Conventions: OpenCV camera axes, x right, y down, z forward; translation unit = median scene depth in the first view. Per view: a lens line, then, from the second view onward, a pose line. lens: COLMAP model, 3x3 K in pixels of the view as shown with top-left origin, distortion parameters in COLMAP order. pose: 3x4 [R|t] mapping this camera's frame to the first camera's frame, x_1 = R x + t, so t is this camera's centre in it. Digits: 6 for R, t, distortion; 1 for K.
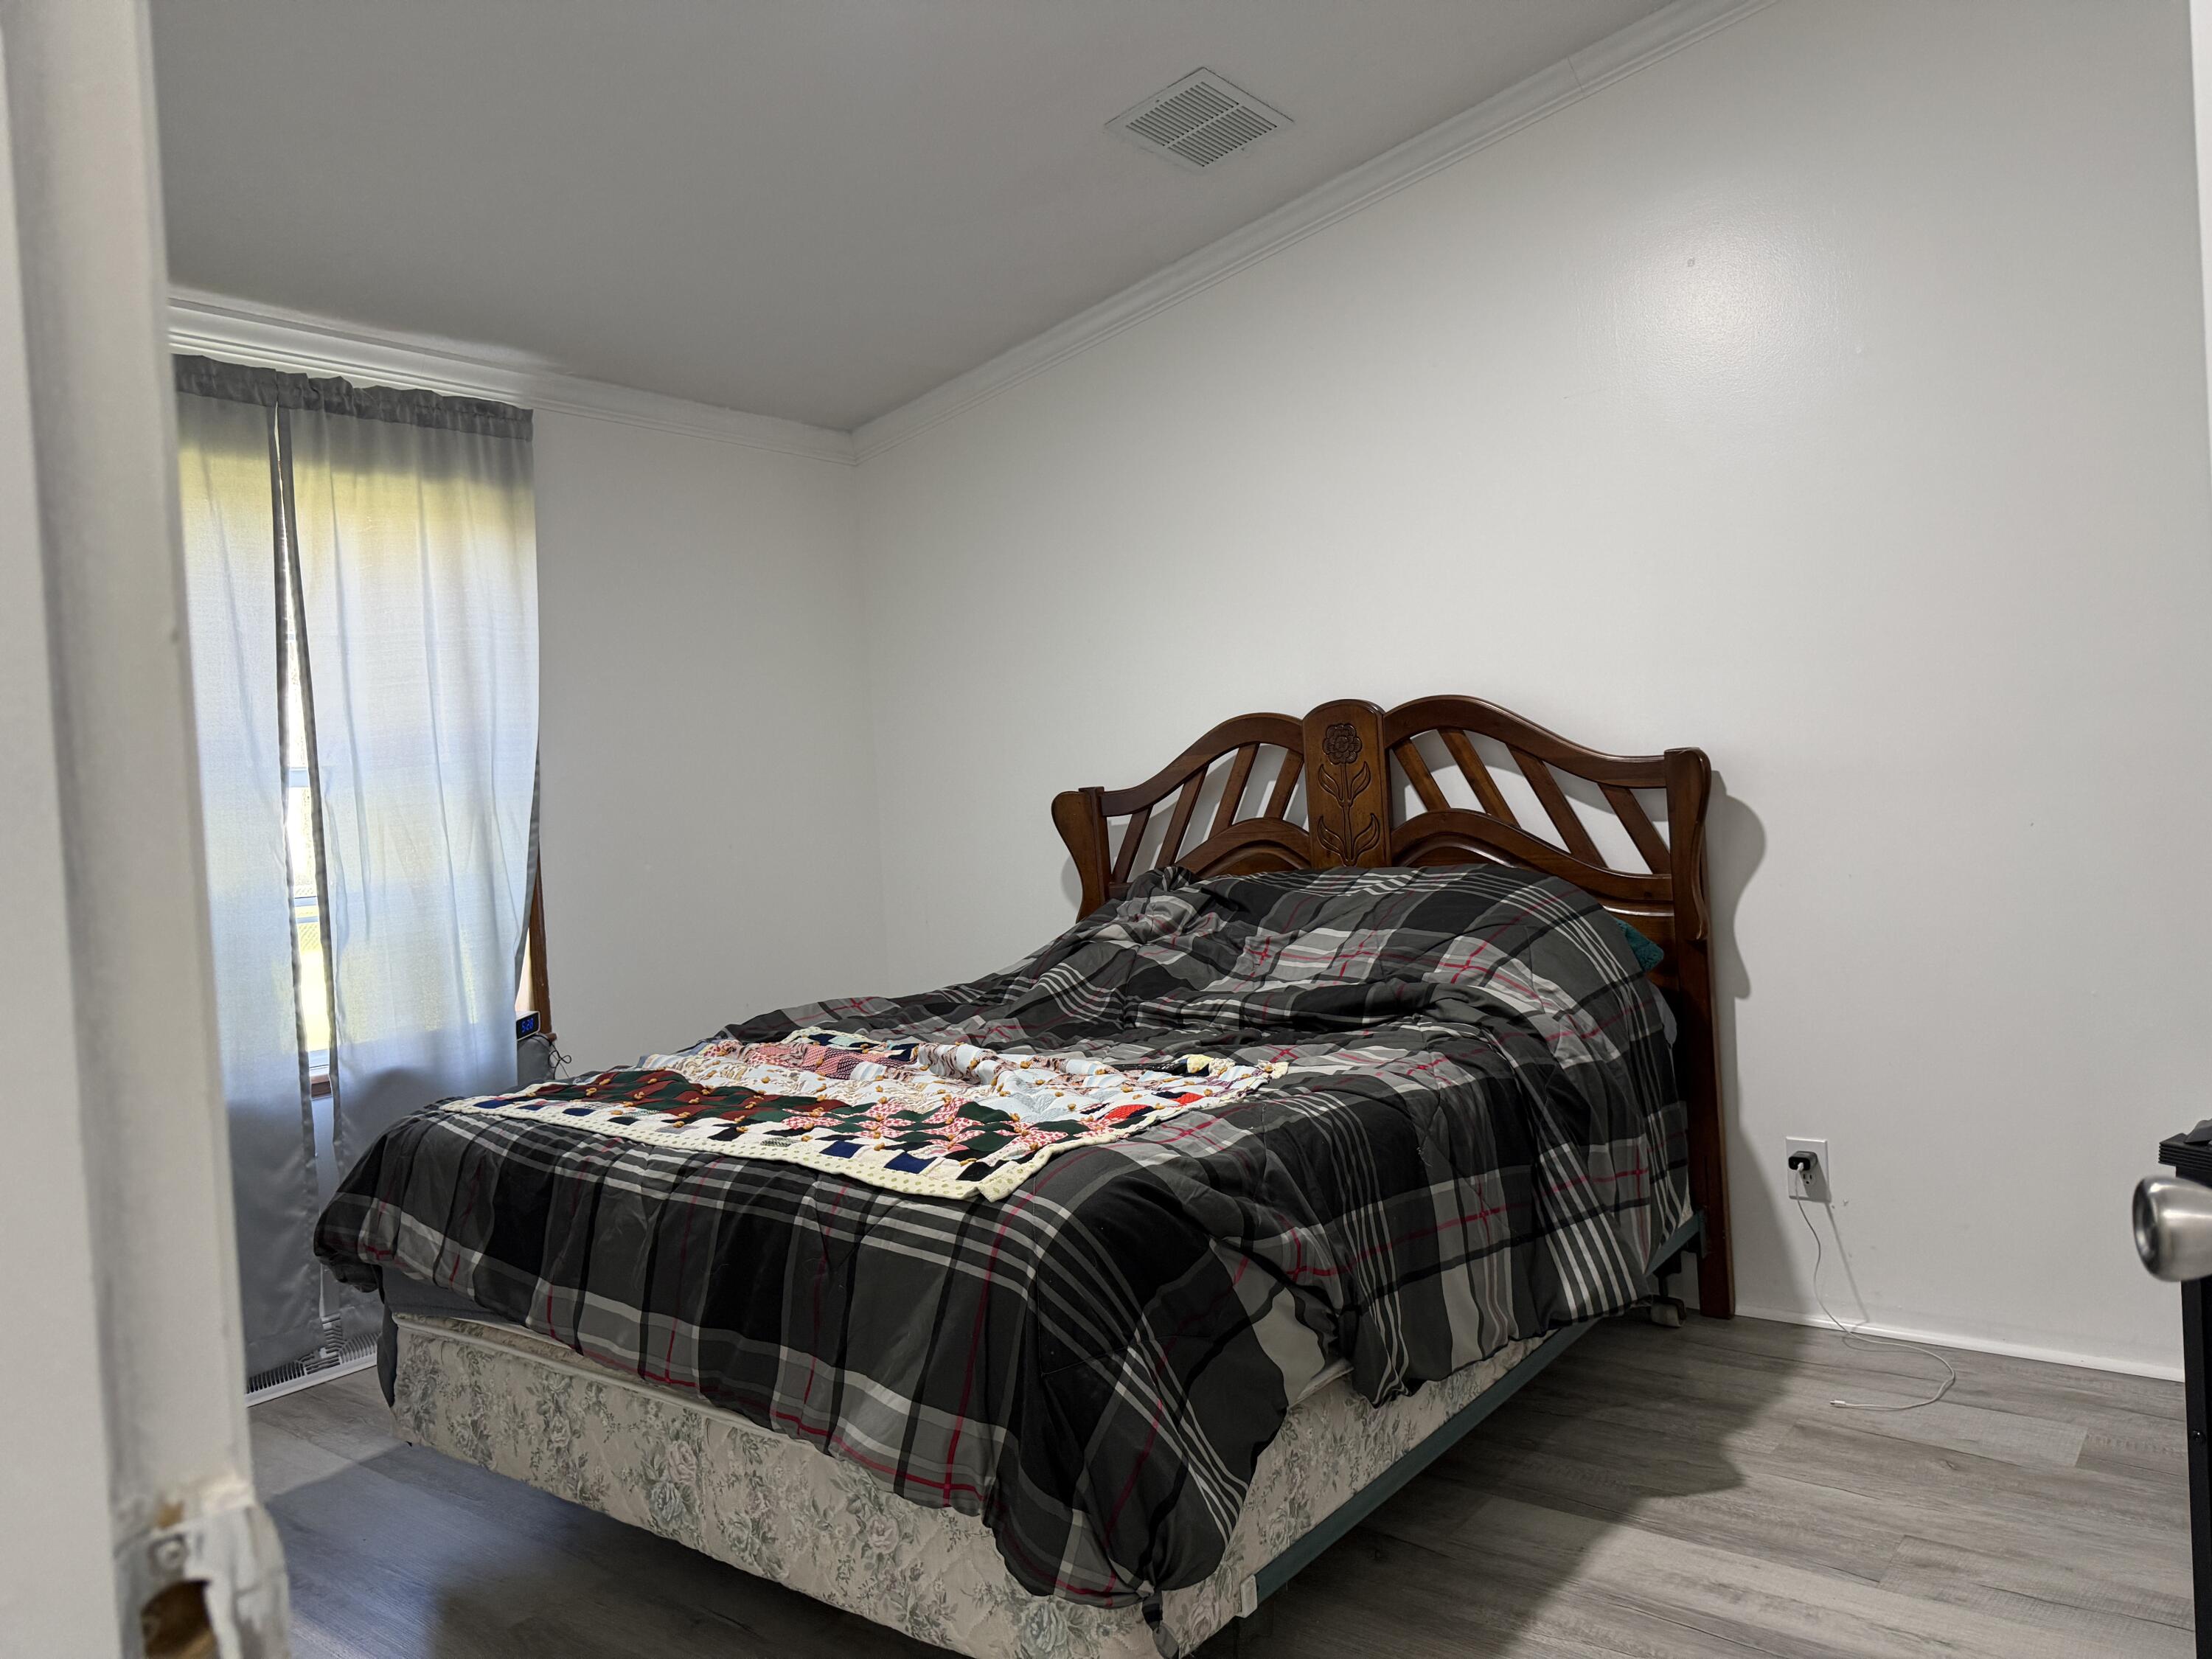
lens RADIAL K [[1542.2, 0, 1111.0], [0, 1542.2, 831.4], [0, 0, 1]] dist [0.086185, -0.115029]
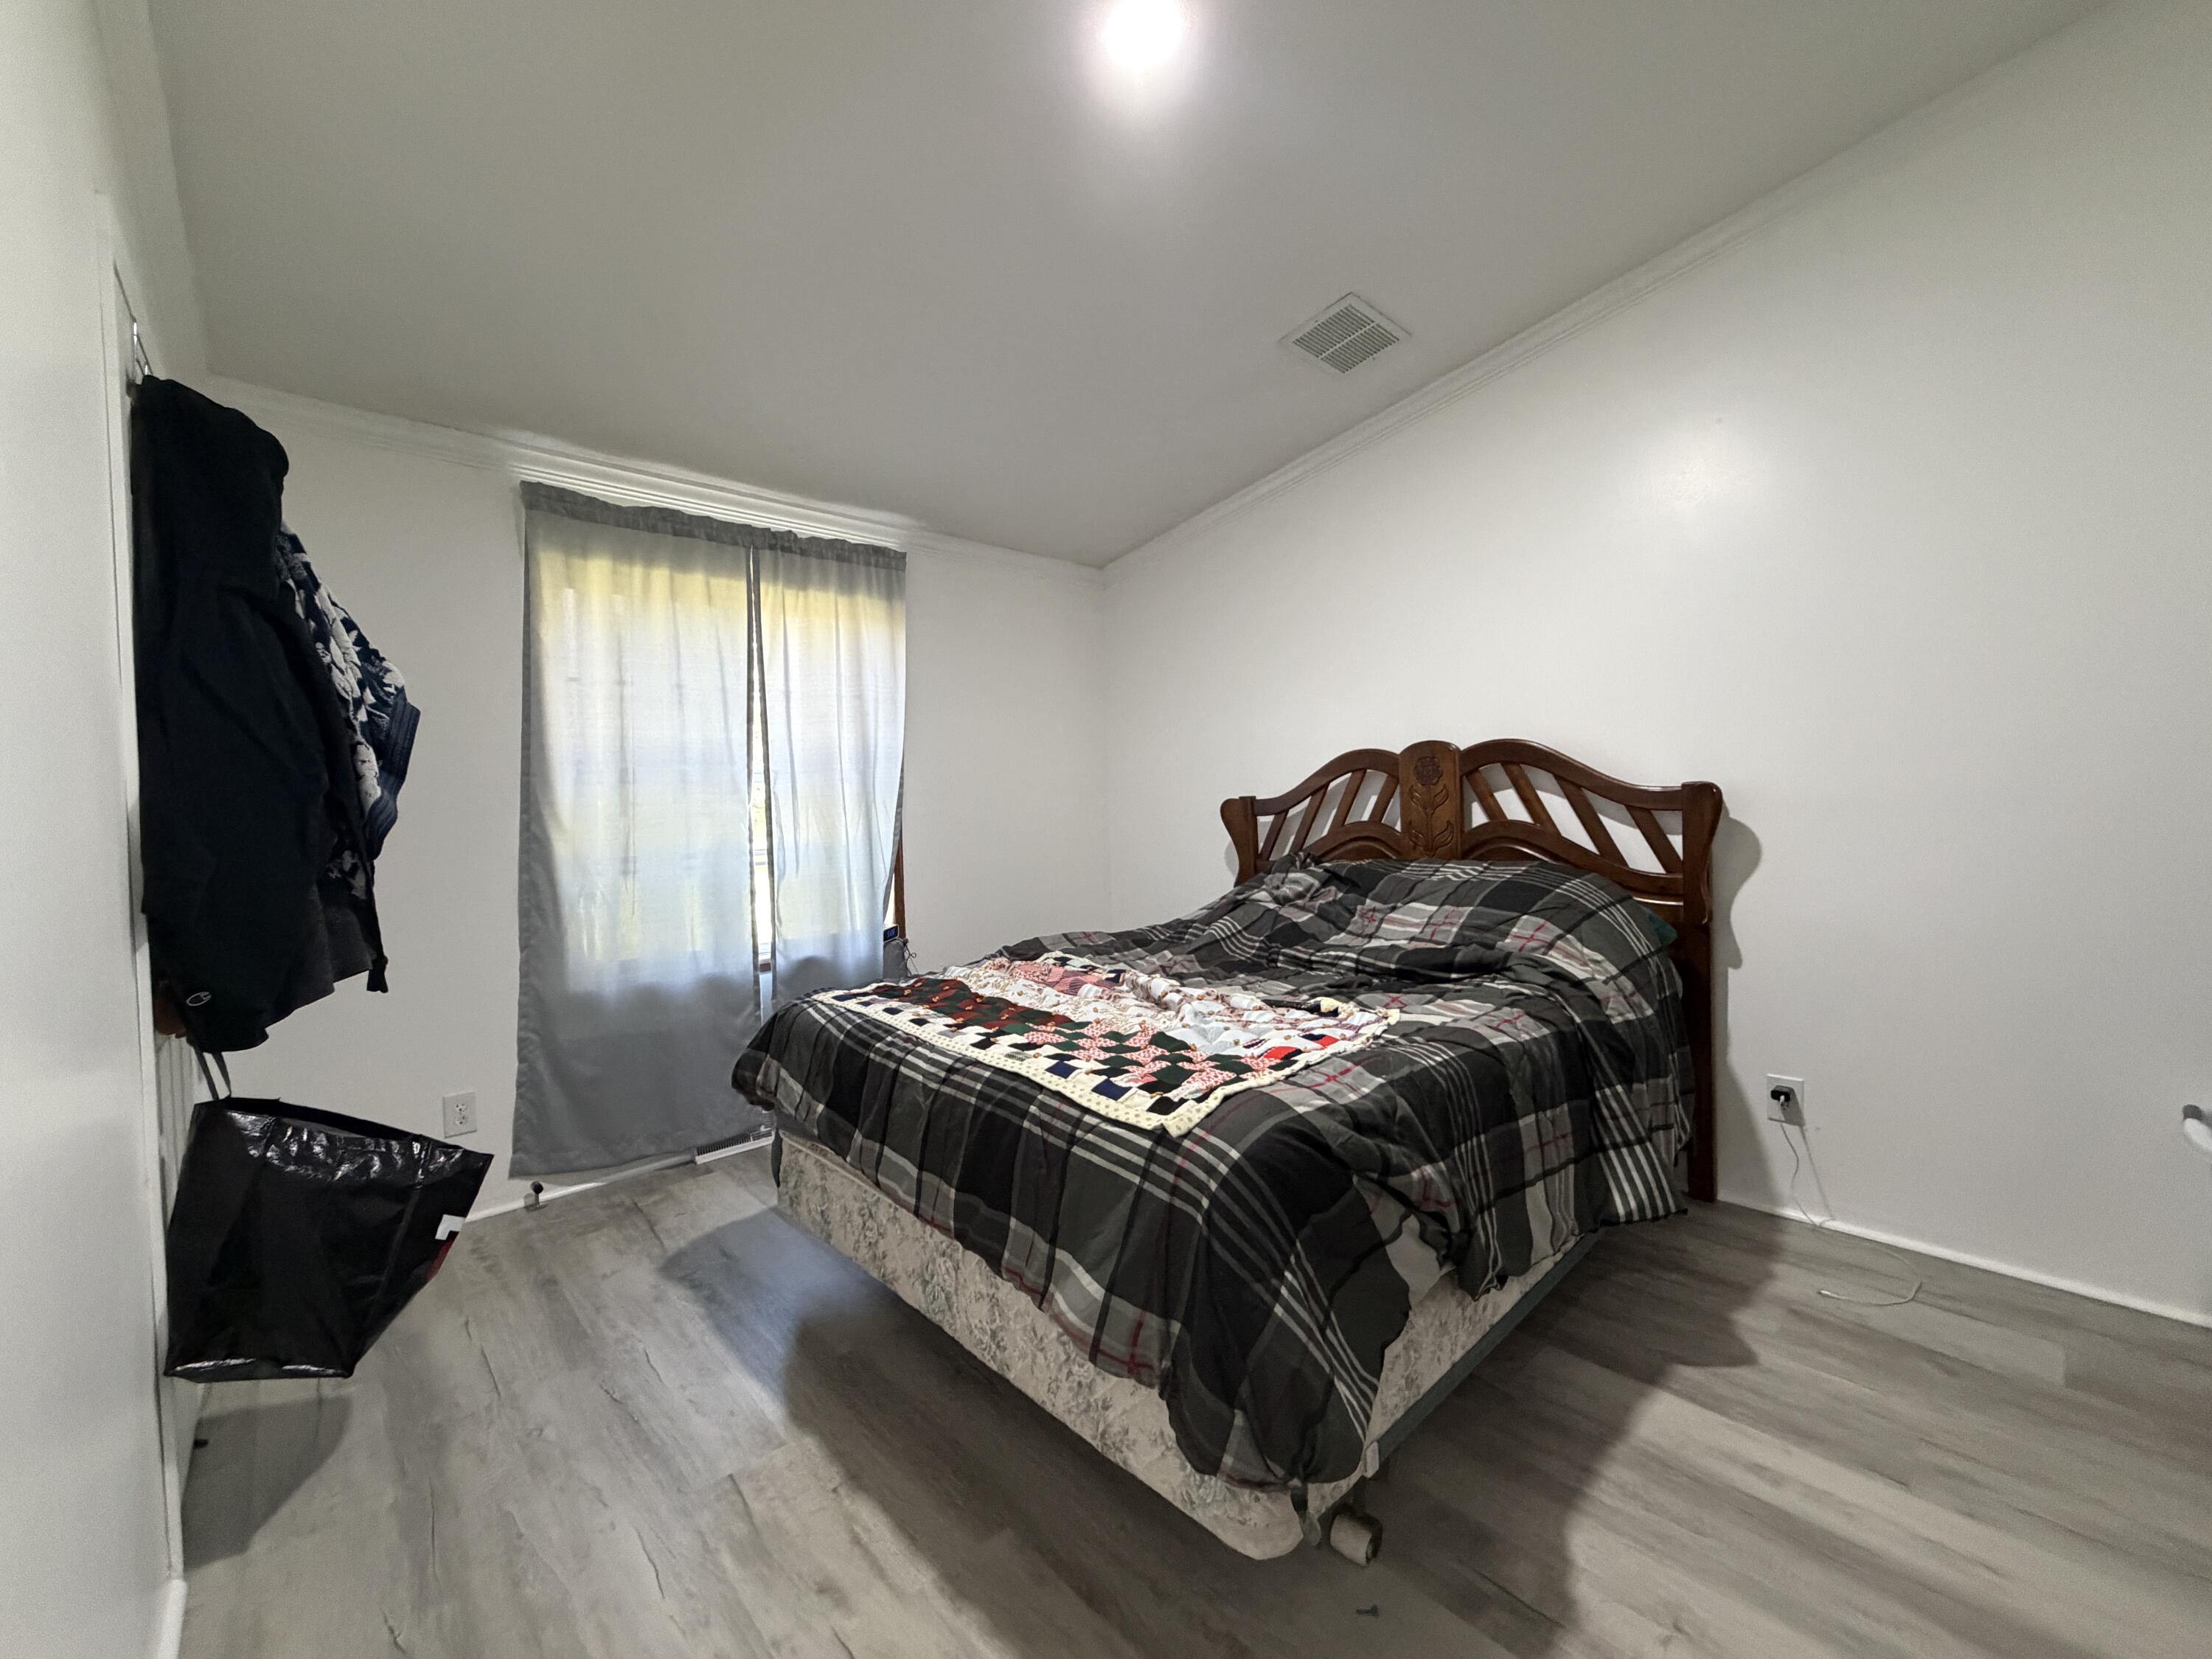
lens RADIAL K [[878.7, 0, 1100.5], [0, 878.7, 831.7], [0, 0, 1]] dist [0.000922, -0.000169]
pose [[0.985760, 0.036724, -0.164102, -0.021283], [-0.034105, 0.999242, 0.018751, -0.009067], [0.164666, -0.012887, 0.986265, 0.222461]]
